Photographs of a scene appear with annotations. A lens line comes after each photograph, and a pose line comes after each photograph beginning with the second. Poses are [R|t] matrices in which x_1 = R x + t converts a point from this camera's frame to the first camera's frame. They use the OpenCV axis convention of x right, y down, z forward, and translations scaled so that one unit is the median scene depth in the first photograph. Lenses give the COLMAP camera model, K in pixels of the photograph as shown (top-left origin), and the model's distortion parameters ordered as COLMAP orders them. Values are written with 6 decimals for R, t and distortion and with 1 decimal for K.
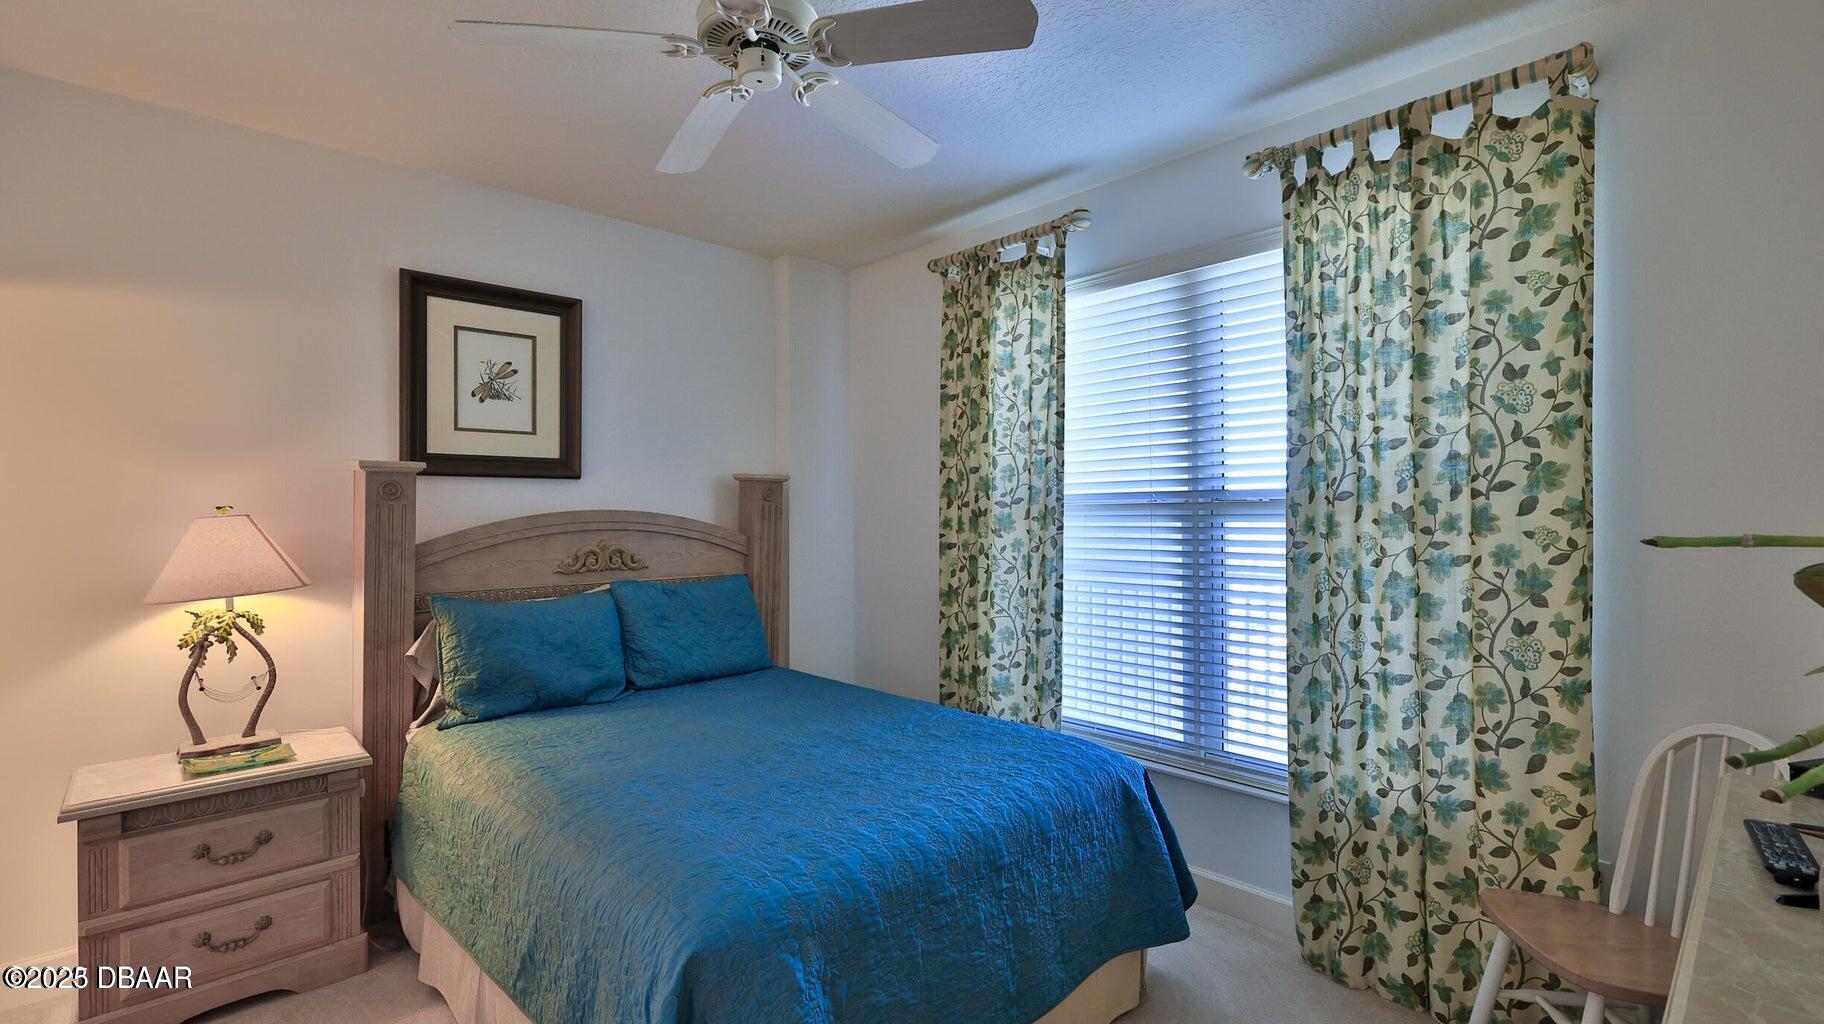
lens RADIAL K [[809.8, 0, 914.3], [0, 809.8, 508.7], [0, 0, 1]] dist [0.001027, 0.000511]
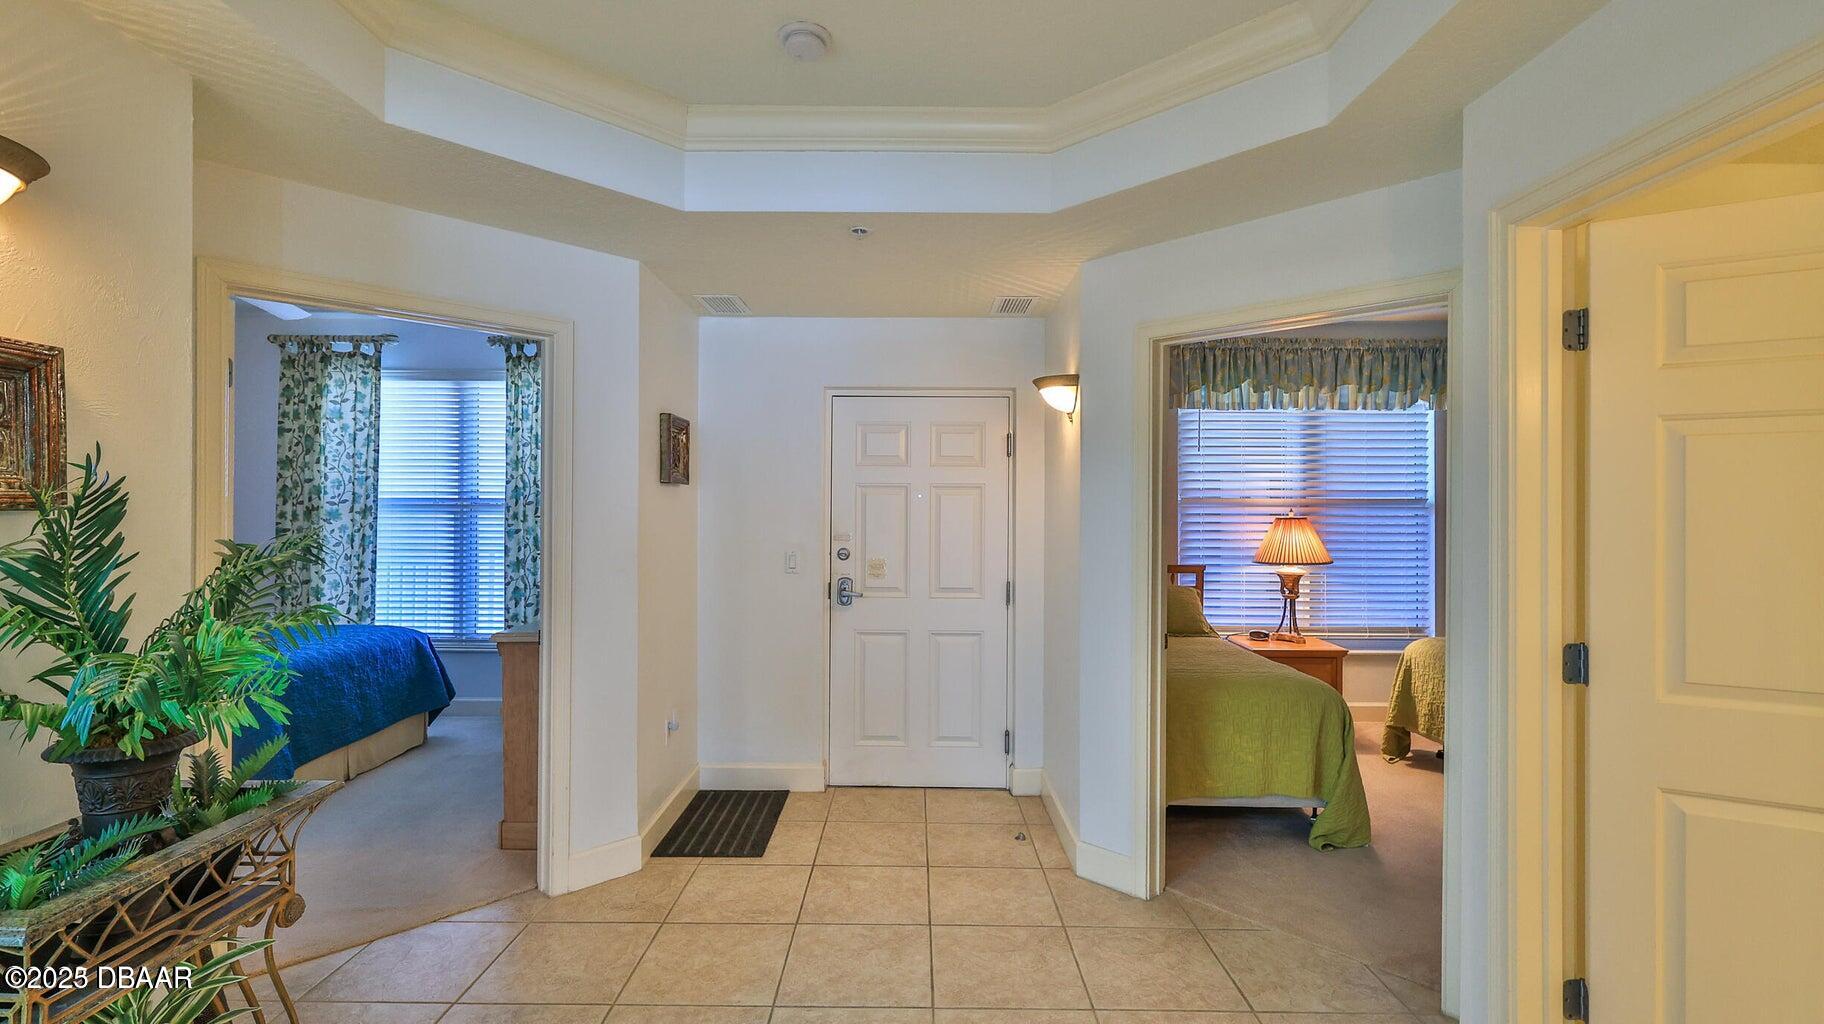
lens RADIAL K [[809.8, 0, 911.2], [0, 809.8, 511.8], [0, 0, 1]] dist [0.001027, 0.000511]
pose [[0.696867, 0.010499, 0.717123, -0.251119], [-0.013555, 0.999907, -0.001467, -0.001852], [-0.717072, -0.008698, 0.696945, -0.971951]]
